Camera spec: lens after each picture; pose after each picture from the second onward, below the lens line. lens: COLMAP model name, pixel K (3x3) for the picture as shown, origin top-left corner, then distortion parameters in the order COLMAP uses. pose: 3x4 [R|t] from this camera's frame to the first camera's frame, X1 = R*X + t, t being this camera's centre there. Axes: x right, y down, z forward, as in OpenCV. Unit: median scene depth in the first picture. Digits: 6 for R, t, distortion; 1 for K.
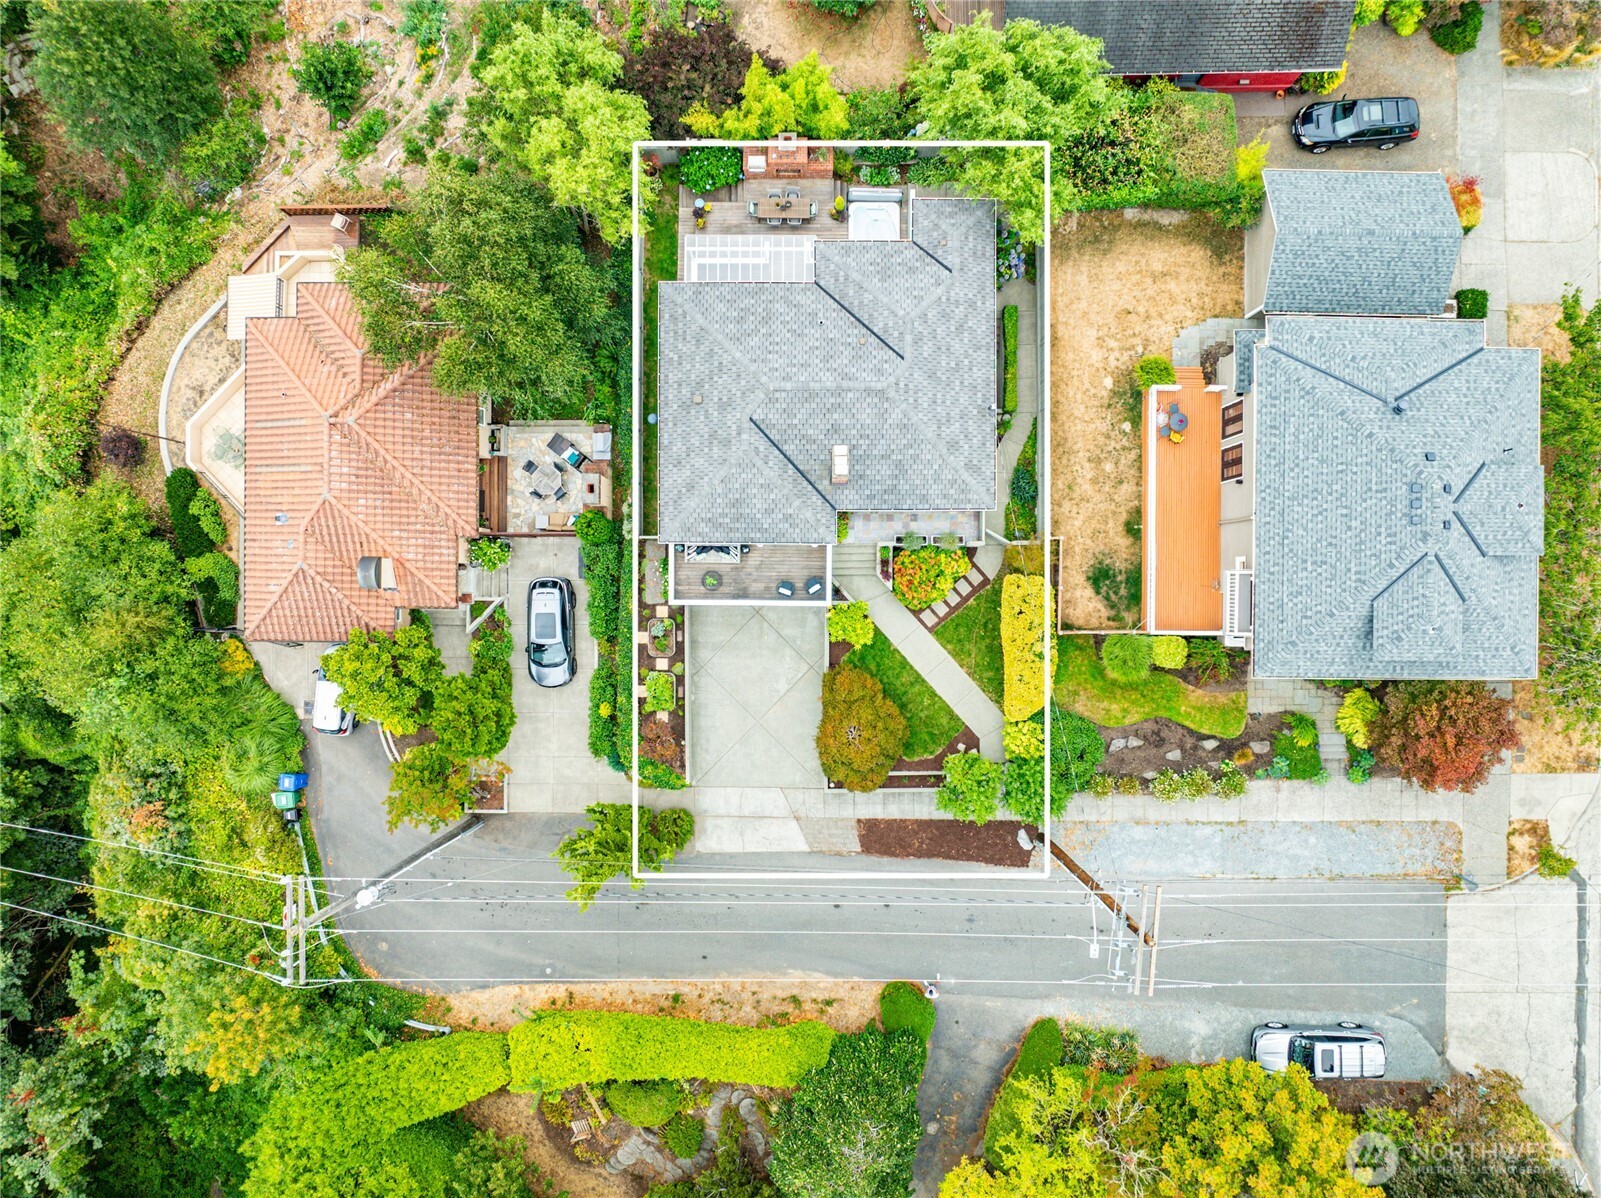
lens RADIAL K [[1118.7, 0, 801.9], [0, 1118.7, 603.8], [0, 0, 1]] dist [-0.041150, 0.008731]
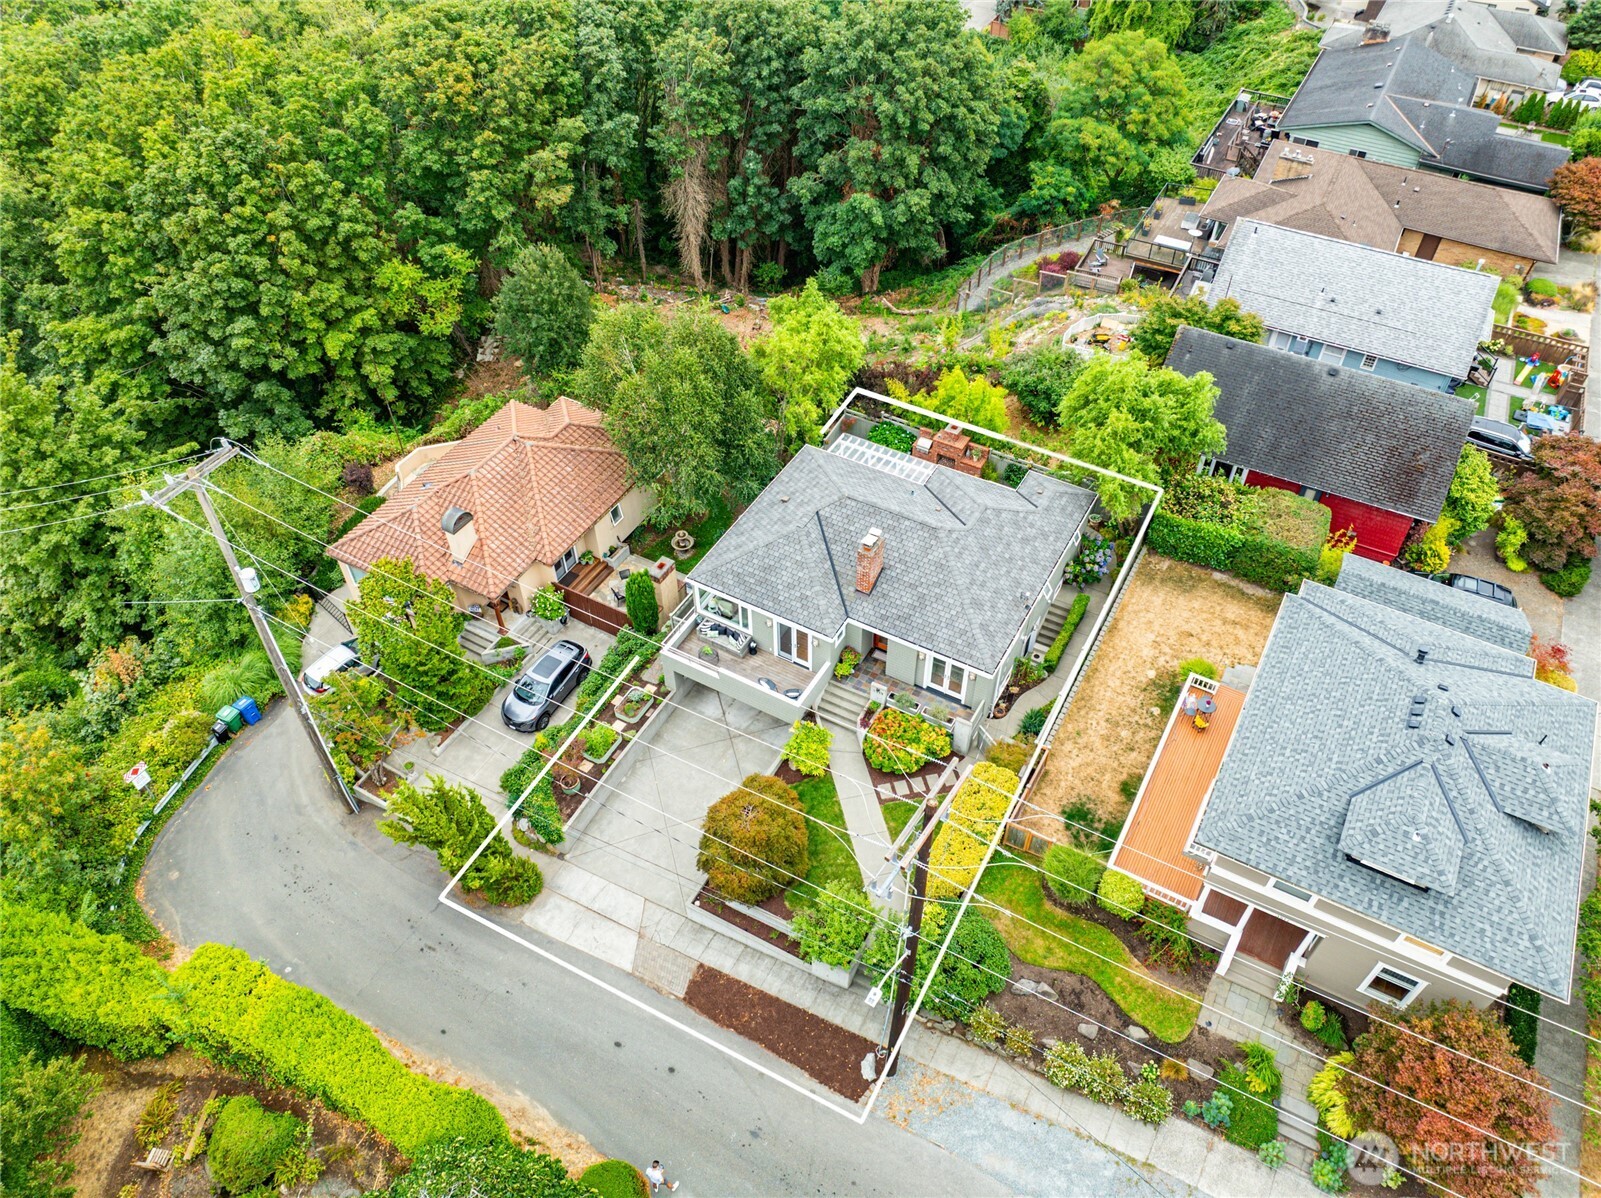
lens RADIAL K [[1118.7, 0, 801.9], [0, 1118.7, 603.8], [0, 0, 1]] dist [-0.041150, 0.008731]
pose [[0.871824, 0.357630, -0.334698, 0.314749], [-0.489805, 0.631372, -0.601216, 0.515027], [-0.003694, 0.688091, 0.725615, 0.235819]]
